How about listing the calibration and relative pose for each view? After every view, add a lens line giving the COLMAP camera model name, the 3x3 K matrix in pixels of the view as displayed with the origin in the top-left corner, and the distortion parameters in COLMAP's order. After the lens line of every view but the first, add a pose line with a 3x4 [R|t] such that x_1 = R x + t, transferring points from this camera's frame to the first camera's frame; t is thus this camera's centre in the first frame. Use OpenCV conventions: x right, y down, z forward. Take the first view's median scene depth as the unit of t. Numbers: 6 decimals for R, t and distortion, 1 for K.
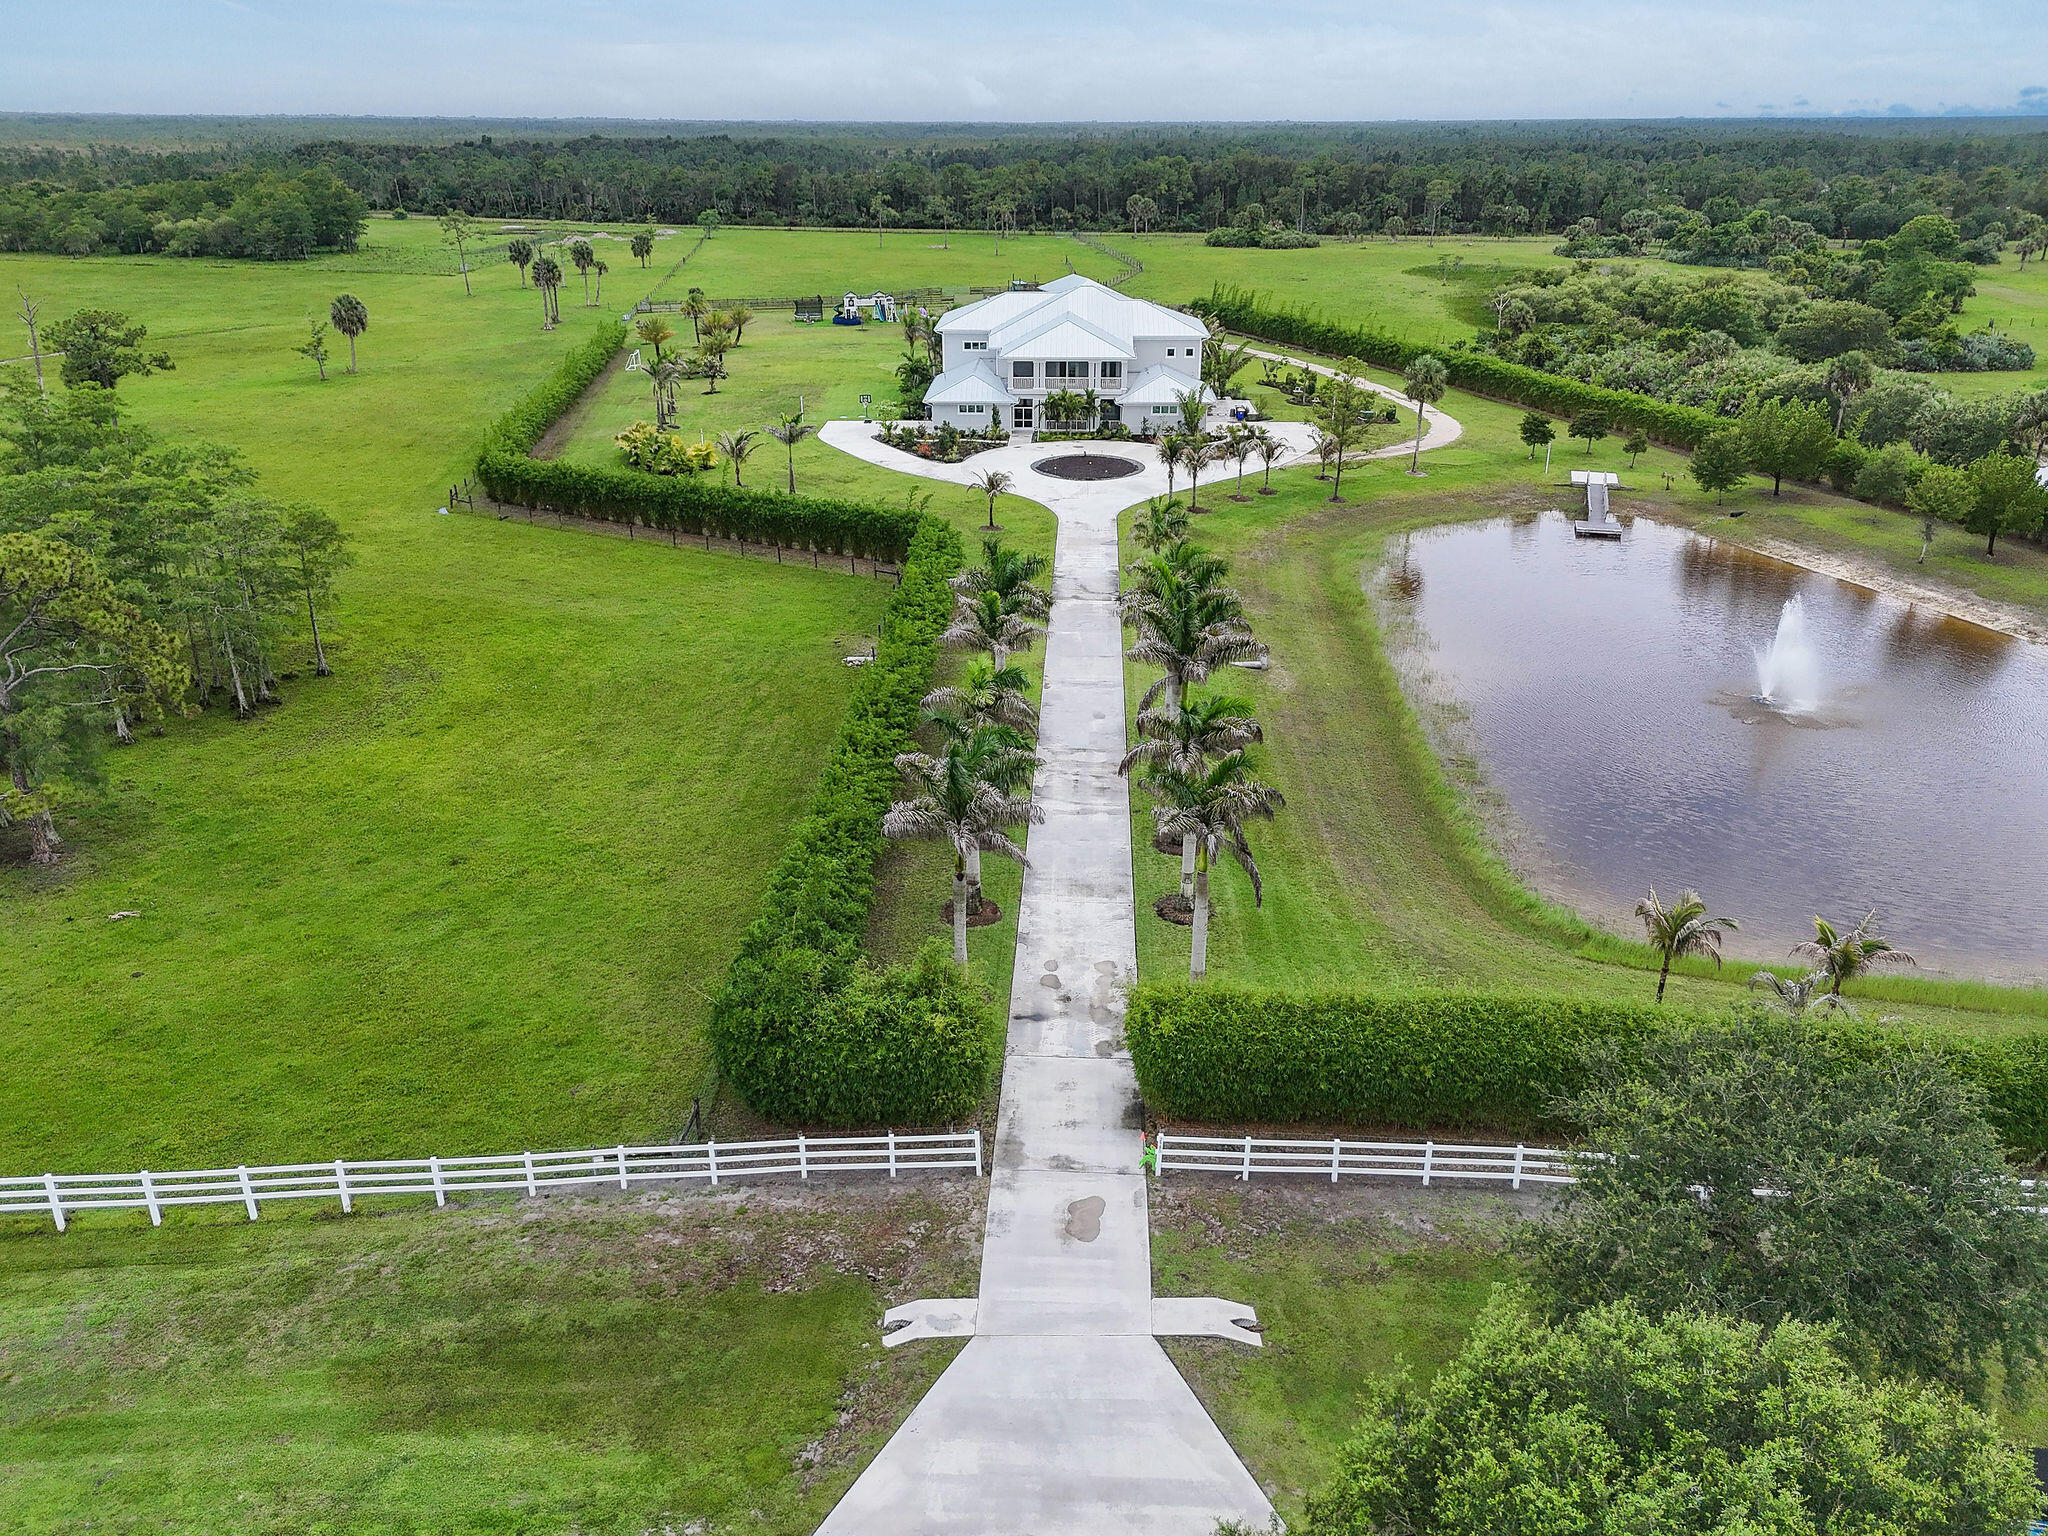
lens RADIAL K [[1550.0, 0, 1024.0], [0, 1550.0, 768.0], [0, 0, 1]] dist [0.048989, 0.004960]
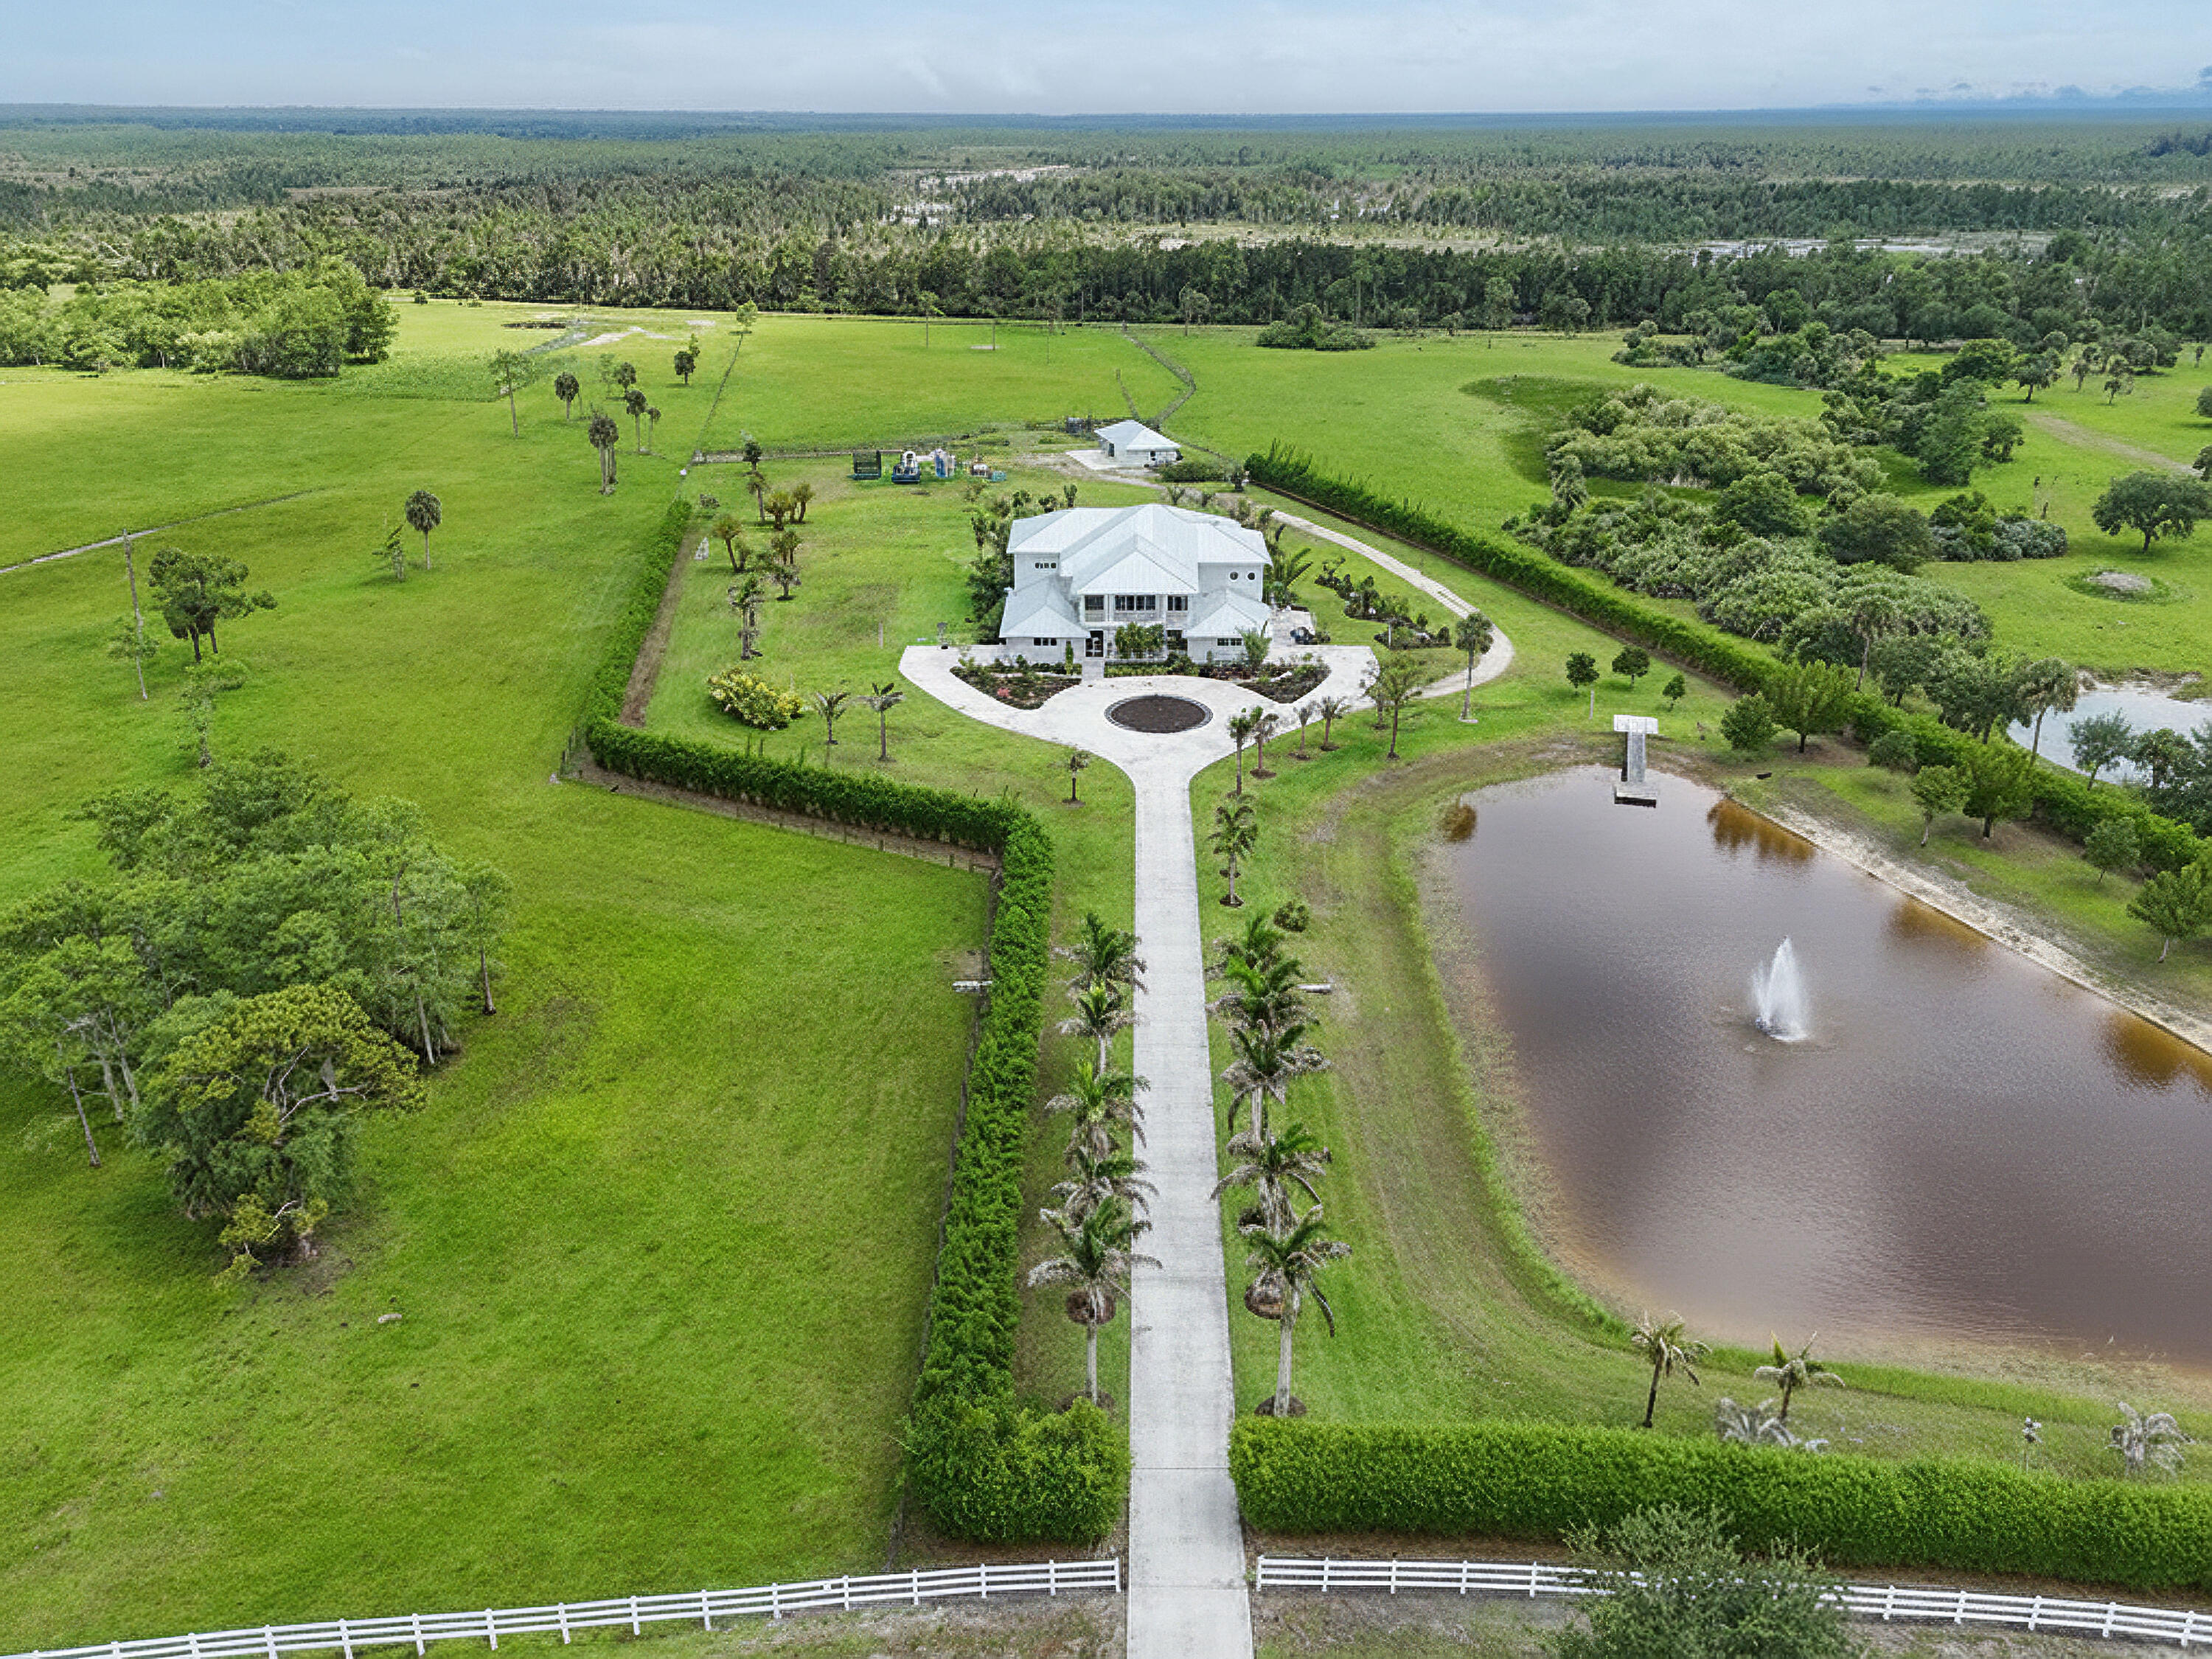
lens RADIAL K [[1663.0, 0, 1094.3], [0, 1663.0, 827.0], [0, 0, 1]] dist [0.052377, -0.003831]
pose [[0.999807, -0.005933, 0.018739, -0.021991], [0.005720, 0.999919, 0.011386, -0.119031], [-0.018805, -0.011277, 0.999760, -0.118953]]
